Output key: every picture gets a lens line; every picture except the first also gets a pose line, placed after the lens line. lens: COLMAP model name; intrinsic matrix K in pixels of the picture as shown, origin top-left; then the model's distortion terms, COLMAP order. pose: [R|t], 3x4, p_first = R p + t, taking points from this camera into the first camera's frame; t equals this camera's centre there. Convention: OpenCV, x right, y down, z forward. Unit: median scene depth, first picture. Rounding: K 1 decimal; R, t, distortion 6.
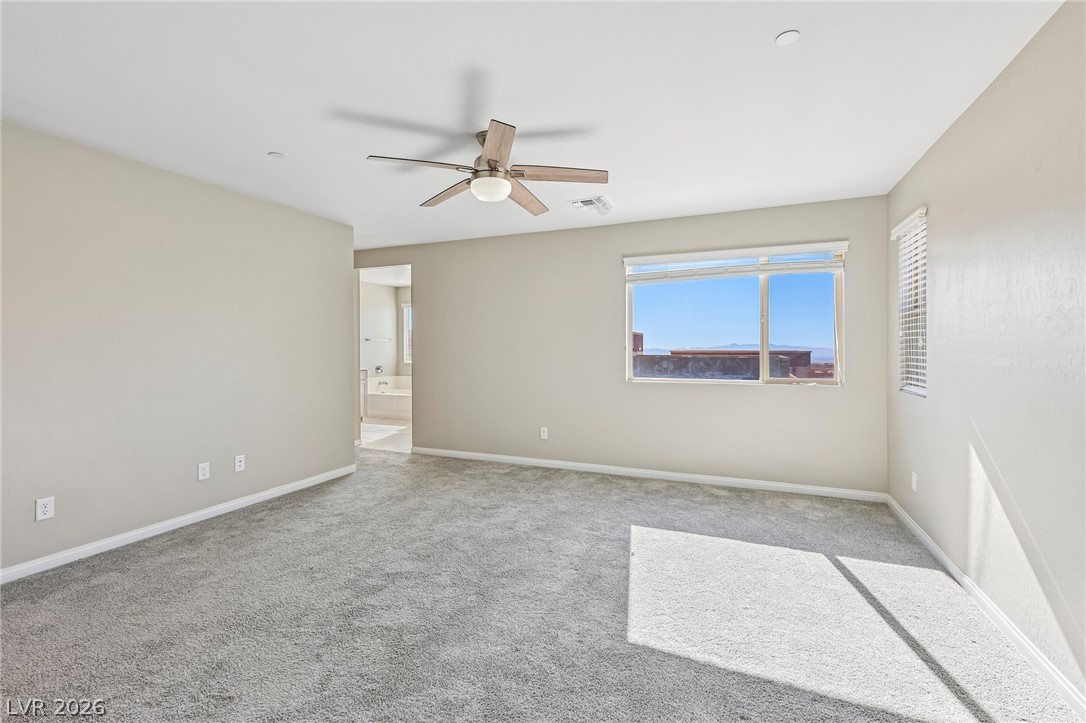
lens RADIAL K [[471.6, 0, 549.9], [0, 471.6, 358.5], [0, 0, 1]] dist [0.000942, 0.000717]
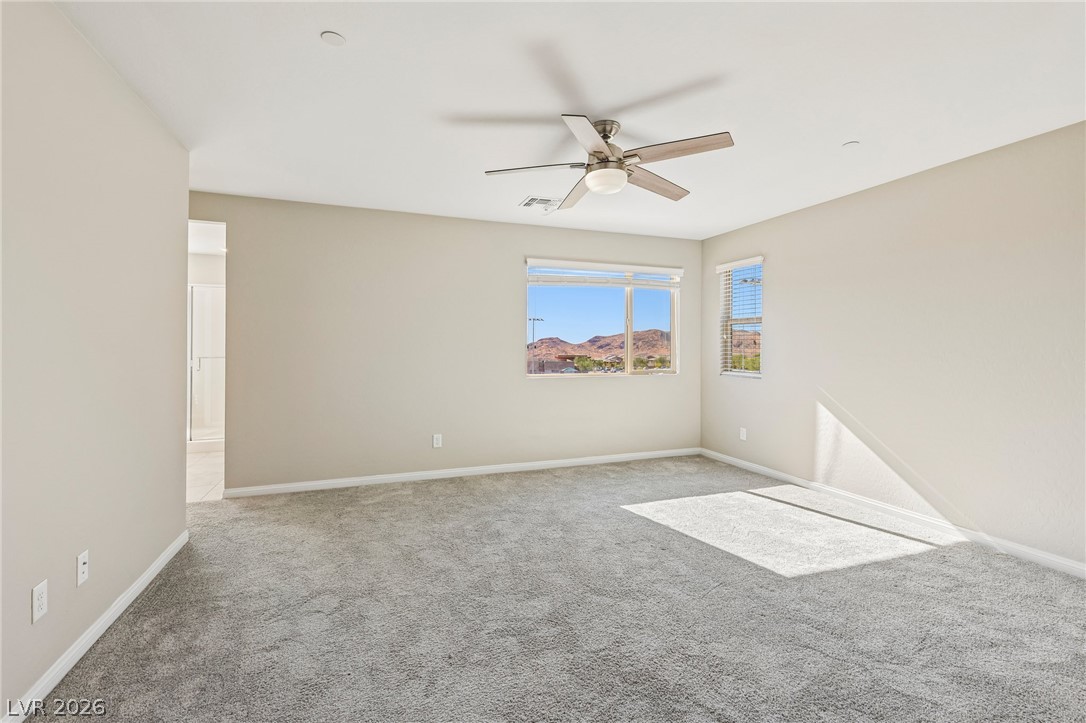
lens RADIAL K [[471.6, 0, 540.6], [0, 471.6, 350.9], [0, 0, 1]] dist [0.000942, 0.000717]
pose [[0.734391, -0.003545, 0.678717, -0.626444], [0.014077, 0.999851, -0.010009, -0.000609], [-0.678580, 0.016905, 0.734332, 0.274499]]
